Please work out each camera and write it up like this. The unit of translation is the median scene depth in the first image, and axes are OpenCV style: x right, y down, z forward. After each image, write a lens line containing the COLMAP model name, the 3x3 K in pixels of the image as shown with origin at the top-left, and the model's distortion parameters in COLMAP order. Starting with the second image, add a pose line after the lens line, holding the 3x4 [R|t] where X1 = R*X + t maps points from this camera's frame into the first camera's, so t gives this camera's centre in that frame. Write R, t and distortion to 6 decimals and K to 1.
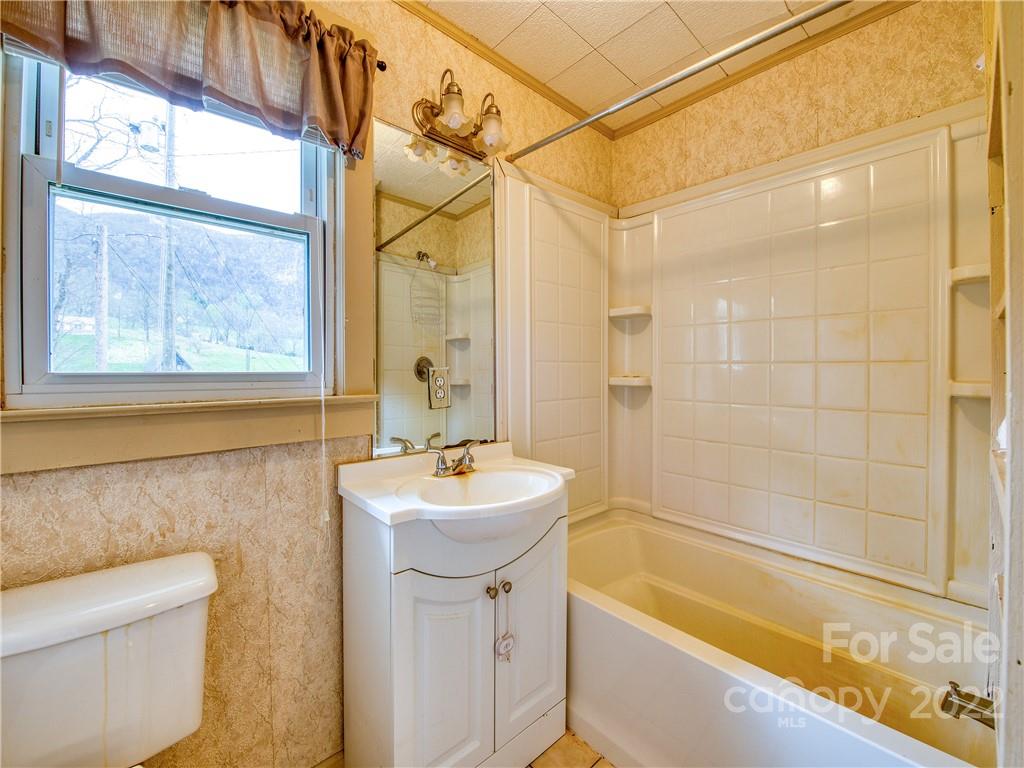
lens RADIAL K [[408.7, 0, 512.0], [0, 408.7, 384.0], [0, 0, 1]] dist [-0.023130, -0.000037]
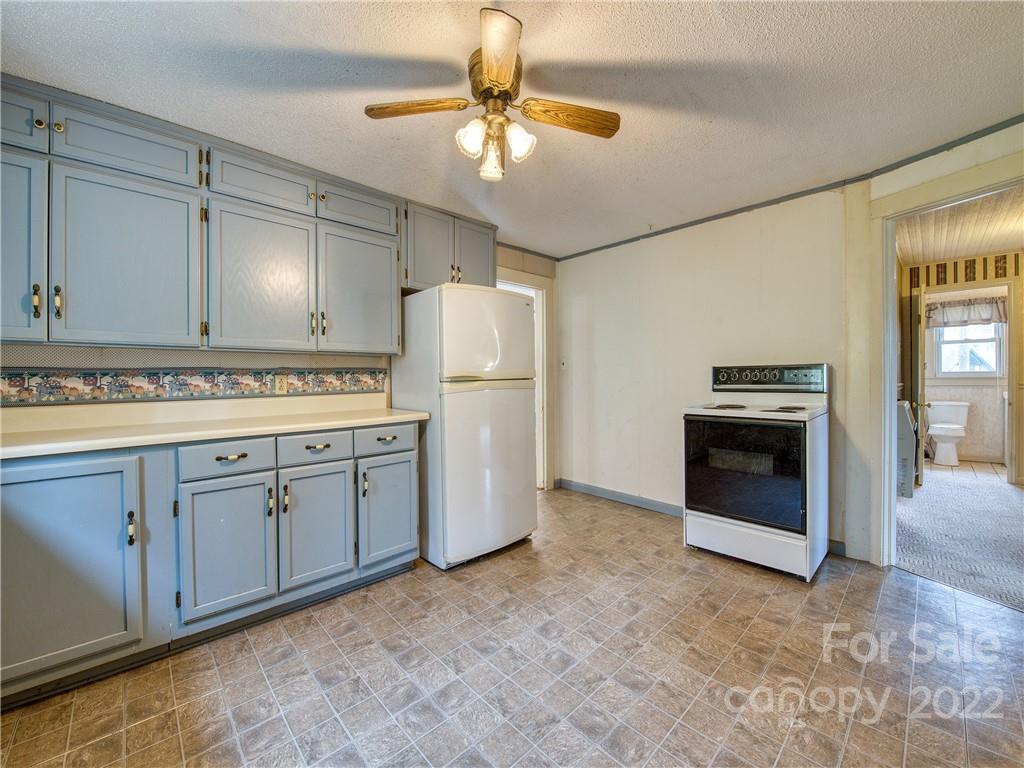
lens RADIAL K [[408.7, 0, 512.0], [0, 408.7, 384.0], [0, 0, 1]] dist [-0.023130, -0.000037]
pose [[0.039329, 0.007534, -0.999198, 4.274161], [0.002656, 0.999967, 0.007644, 0.079523], [0.999223, -0.002955, 0.039308, -5.302990]]
